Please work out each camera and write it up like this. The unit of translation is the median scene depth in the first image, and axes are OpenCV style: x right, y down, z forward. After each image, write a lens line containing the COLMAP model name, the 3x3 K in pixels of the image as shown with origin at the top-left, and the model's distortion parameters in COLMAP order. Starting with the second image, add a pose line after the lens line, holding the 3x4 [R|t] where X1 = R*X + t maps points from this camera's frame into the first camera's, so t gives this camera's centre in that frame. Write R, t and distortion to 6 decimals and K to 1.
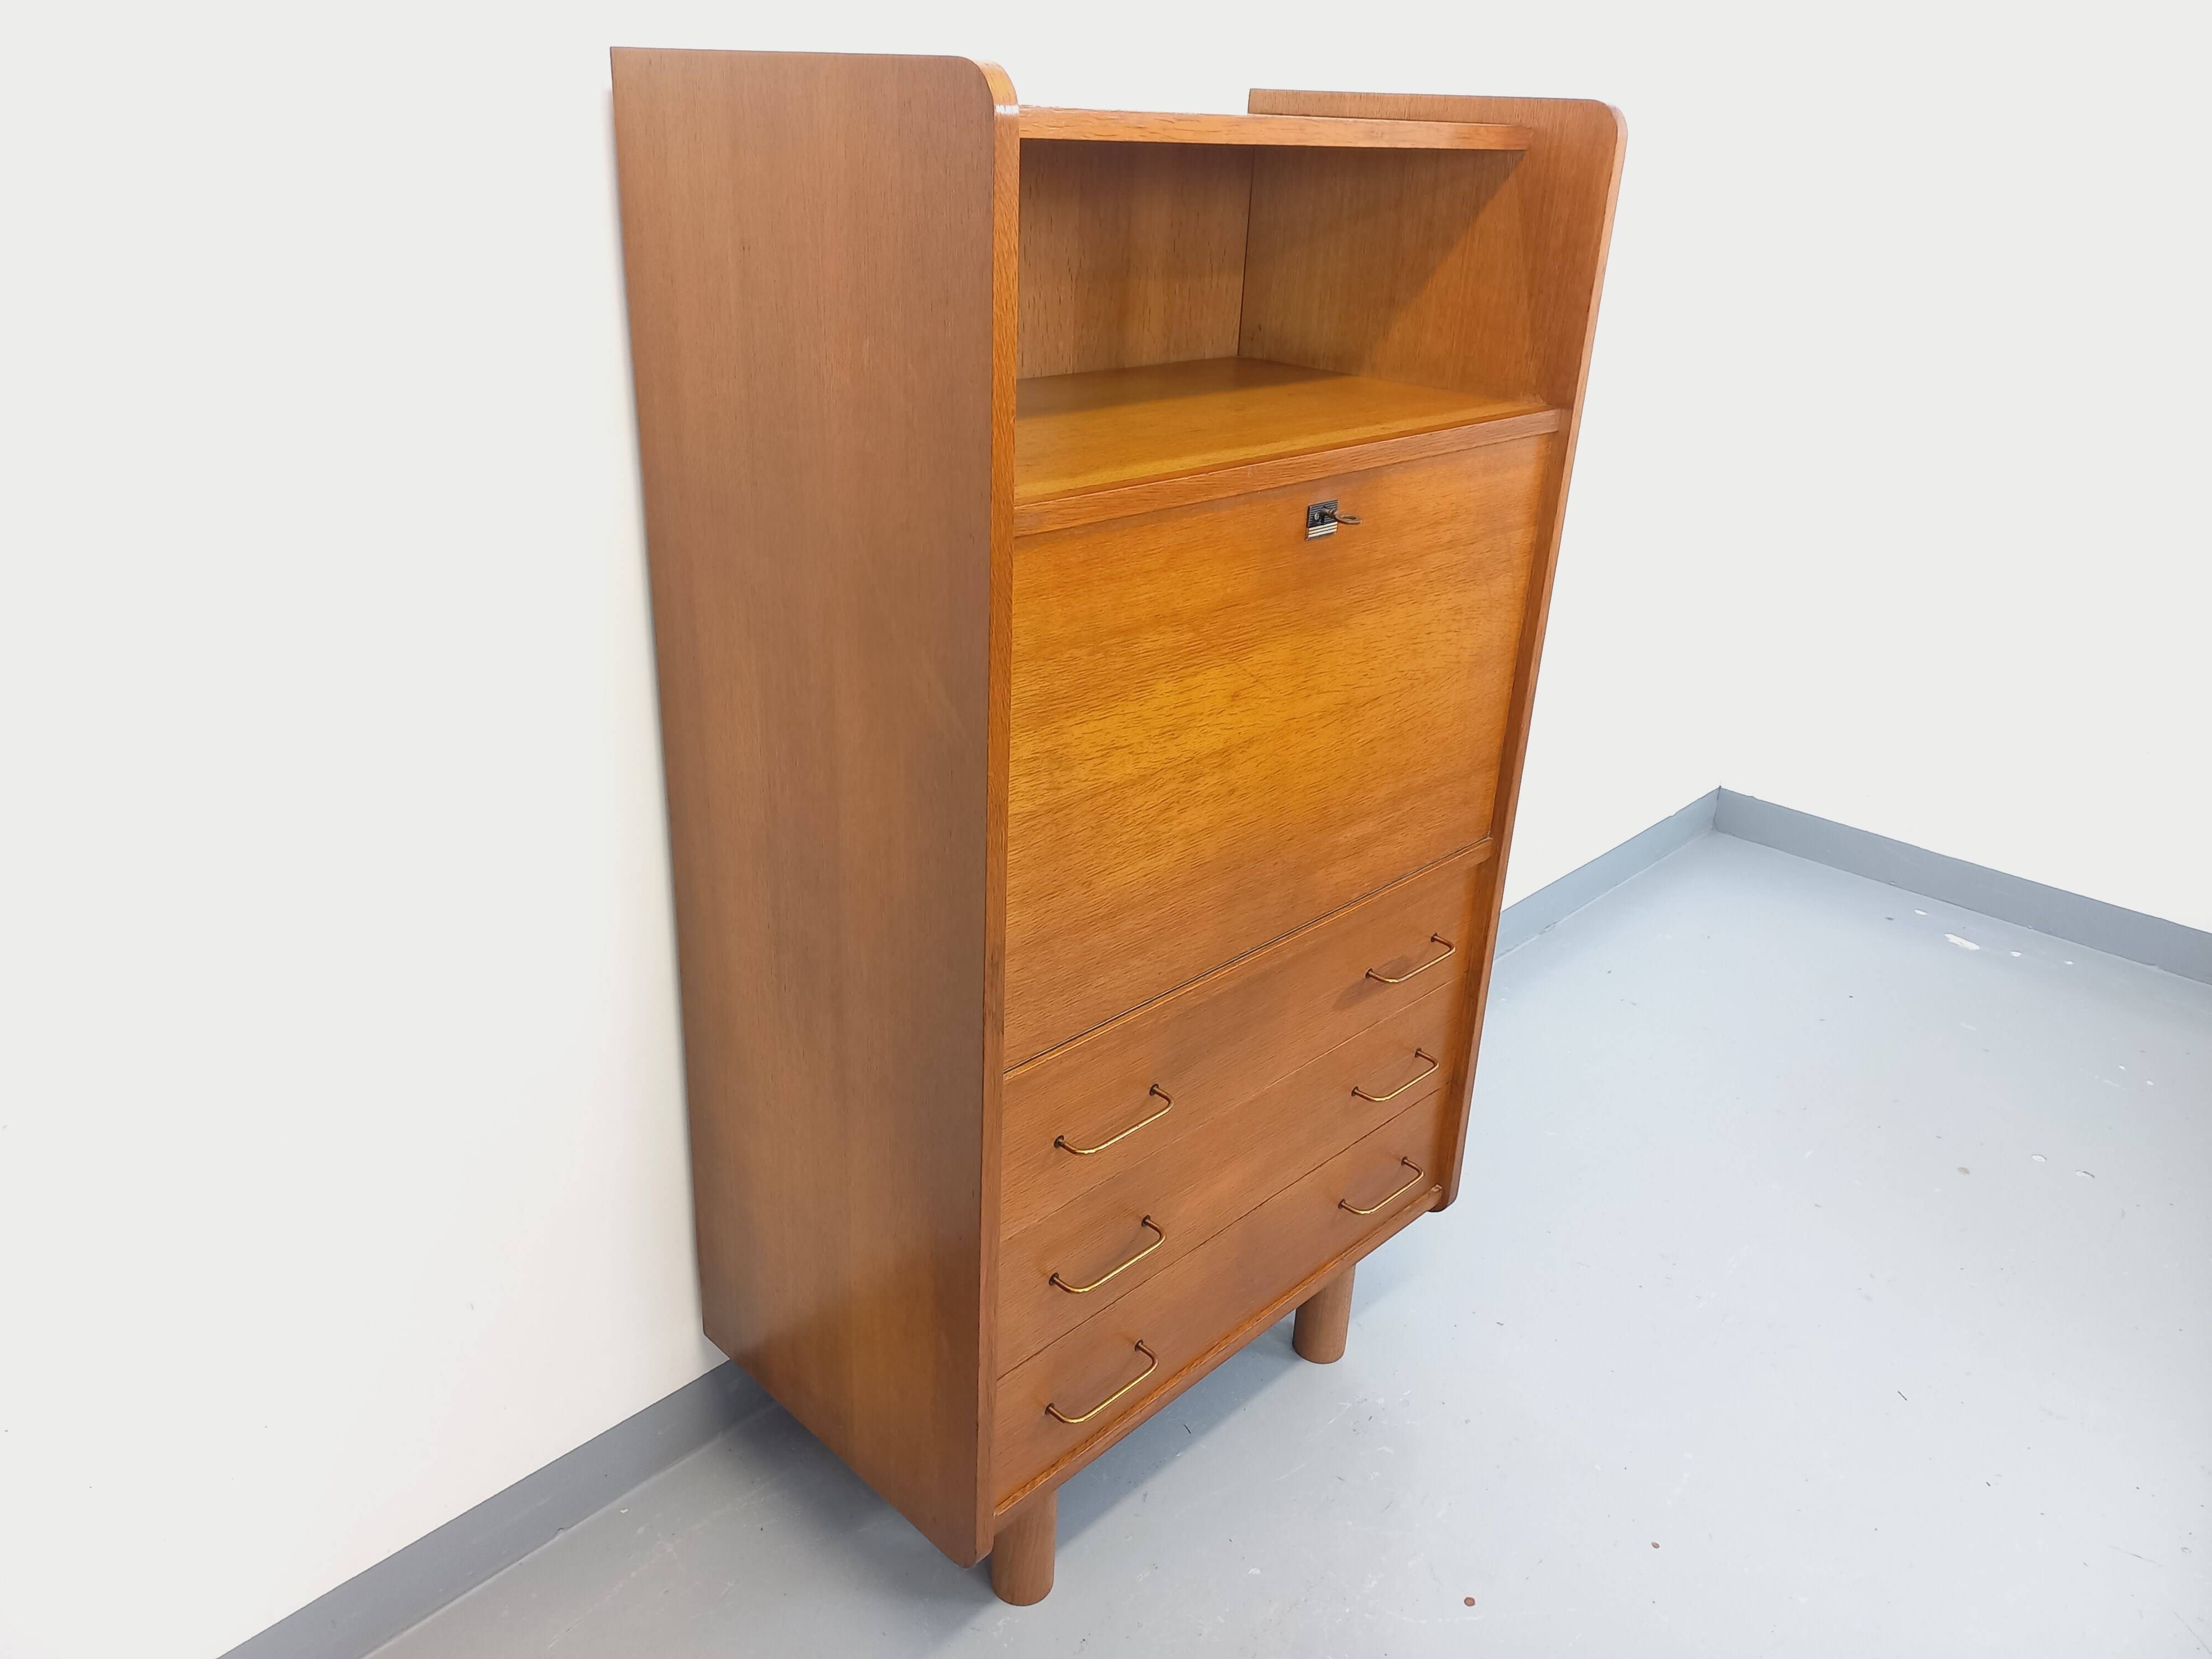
lens RADIAL K [[1627.5, 0, 1106.6], [0, 1627.5, 813.2], [0, 0, 1]] dist [0.101139, -0.136079]
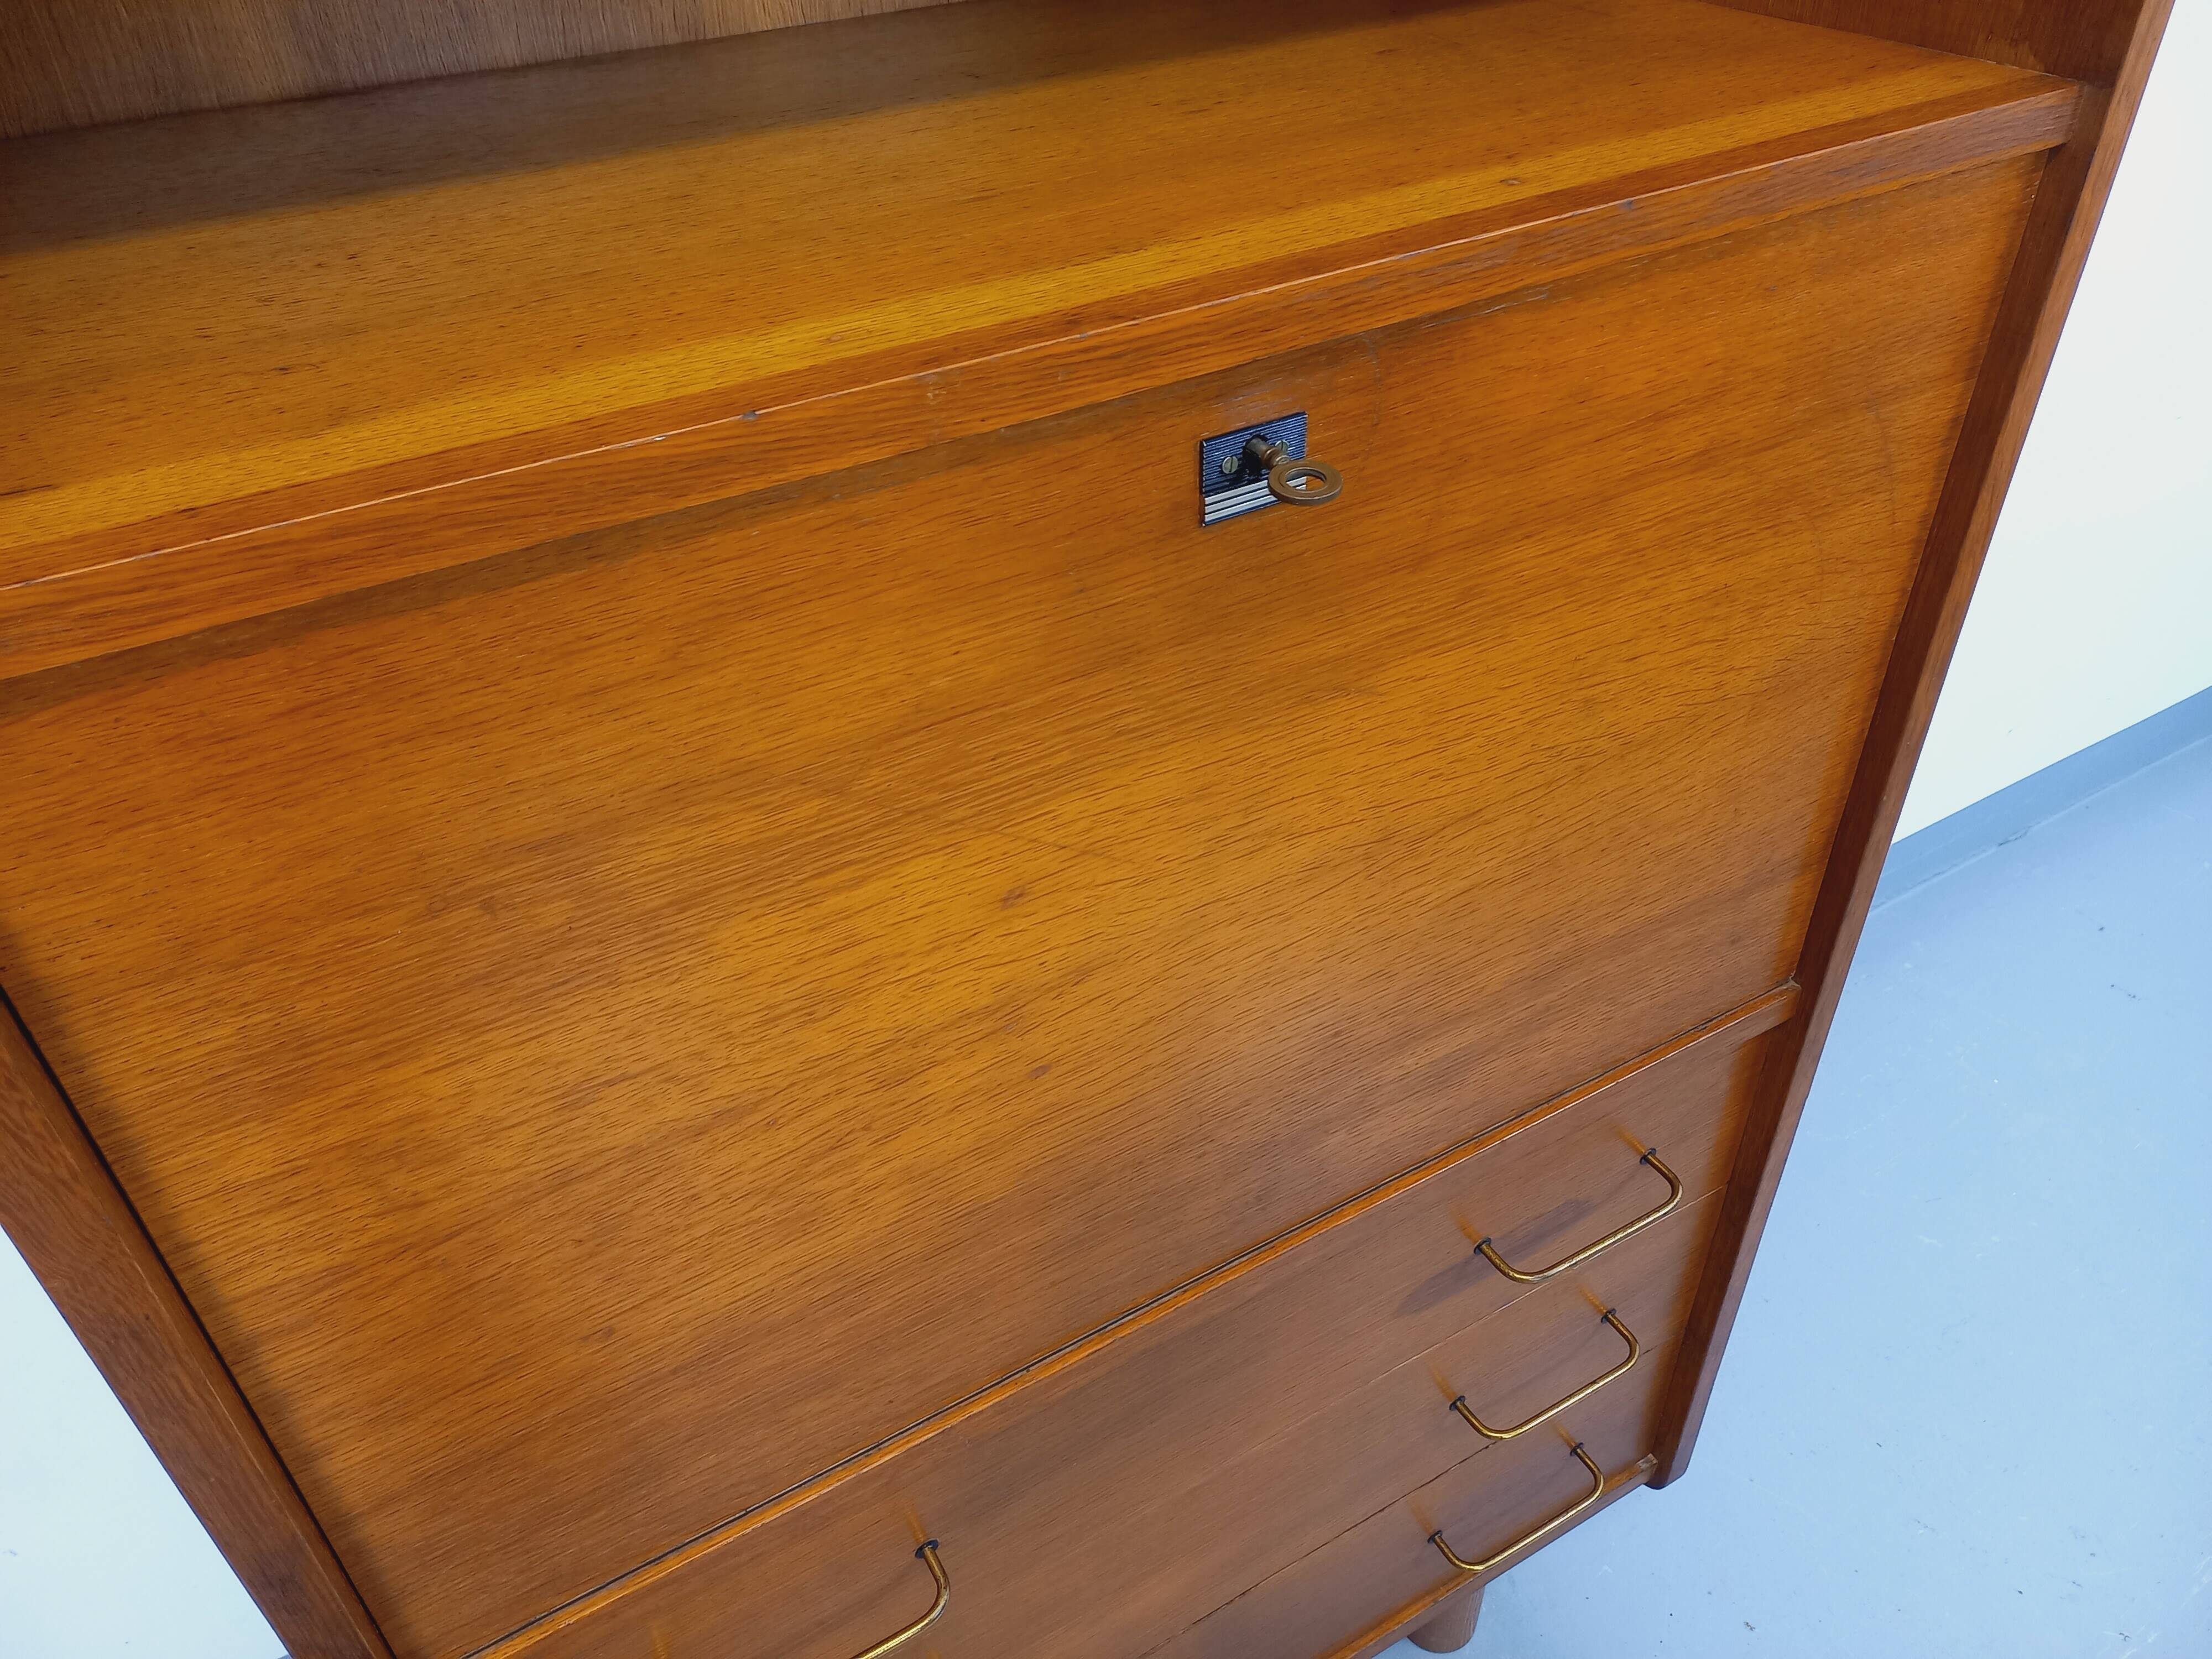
lens RADIAL K [[1627.5, 0, 1106.6], [0, 1627.5, 813.2], [0, 0, 1]] dist [0.101139, -0.136079]
pose [[0.959161, 0.104991, -0.262654, 0.203234], [-0.039924, 0.969517, 0.241751, -0.188965], [0.280029, -0.221392, 0.934114, 0.612406]]
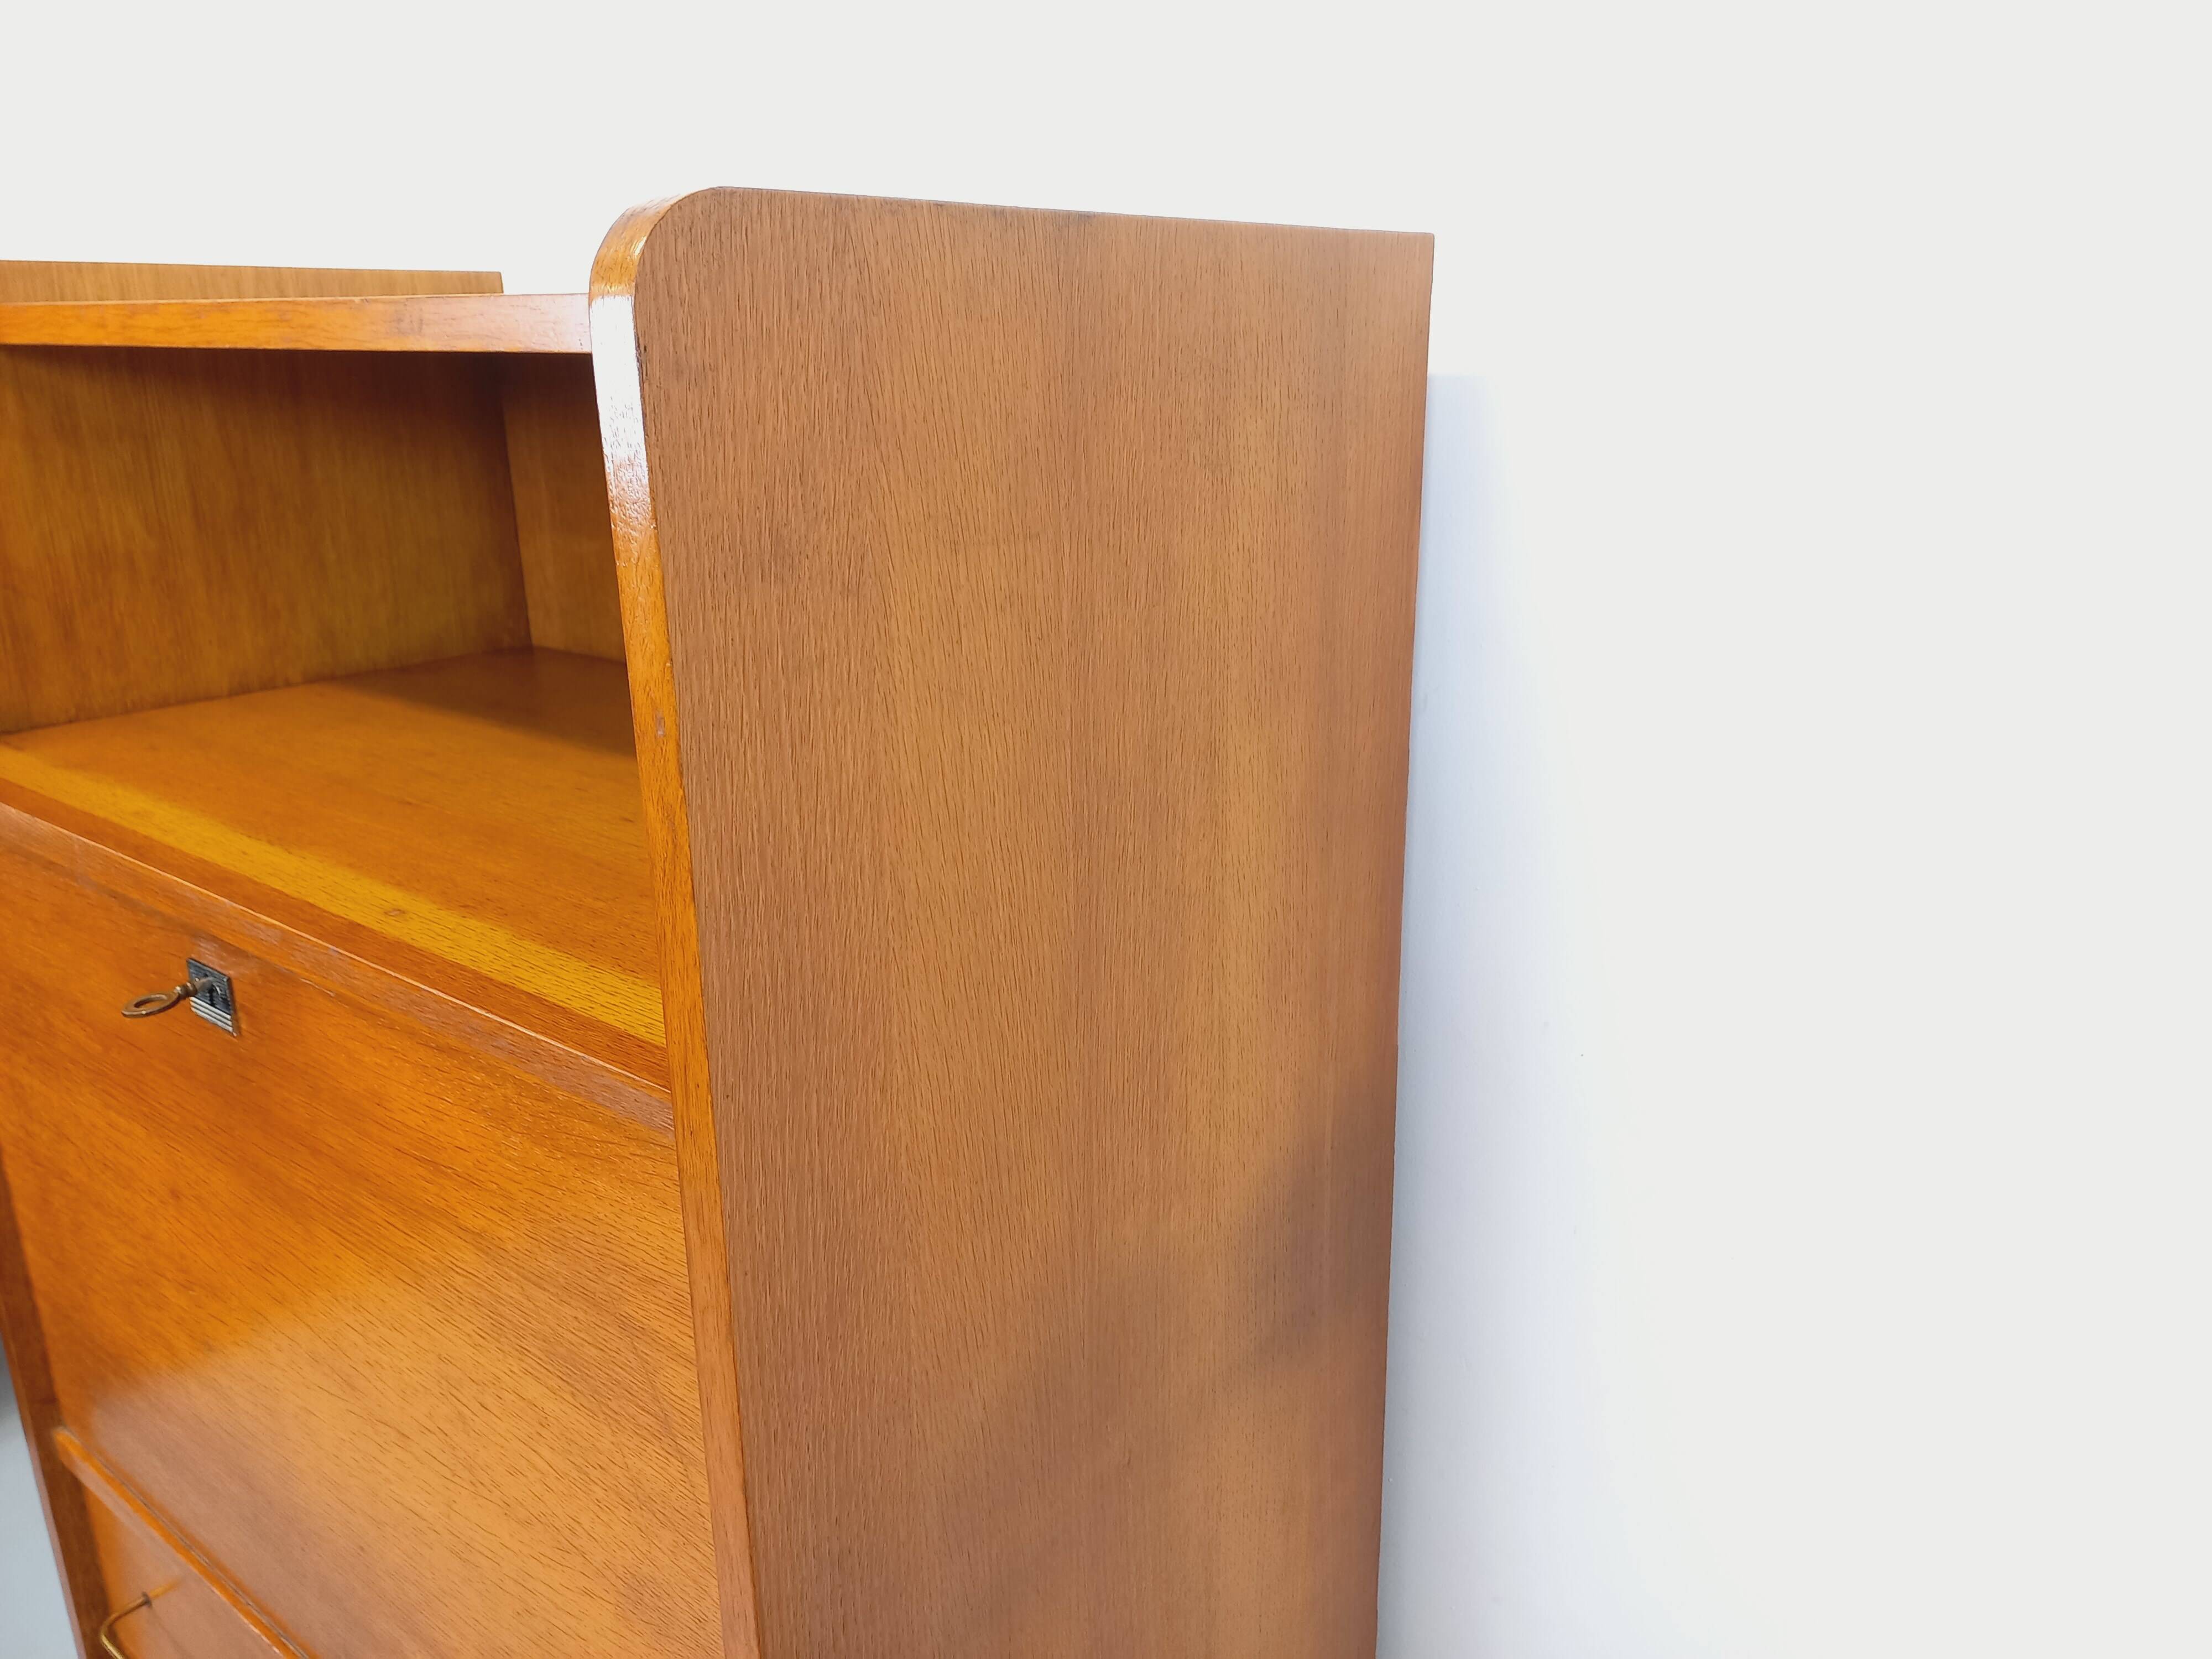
lens RADIAL K [[1646.7, 0, 1107.8], [0, 1646.7, 797.0], [0, 0, 1]] dist [0.086024, -0.062993]
pose [[0.086741, 0.234230, -0.968304, 0.672009], [-0.376896, 0.907441, 0.185744, -0.448163], [0.922185, 0.348838, 0.166993, 1.139685]]
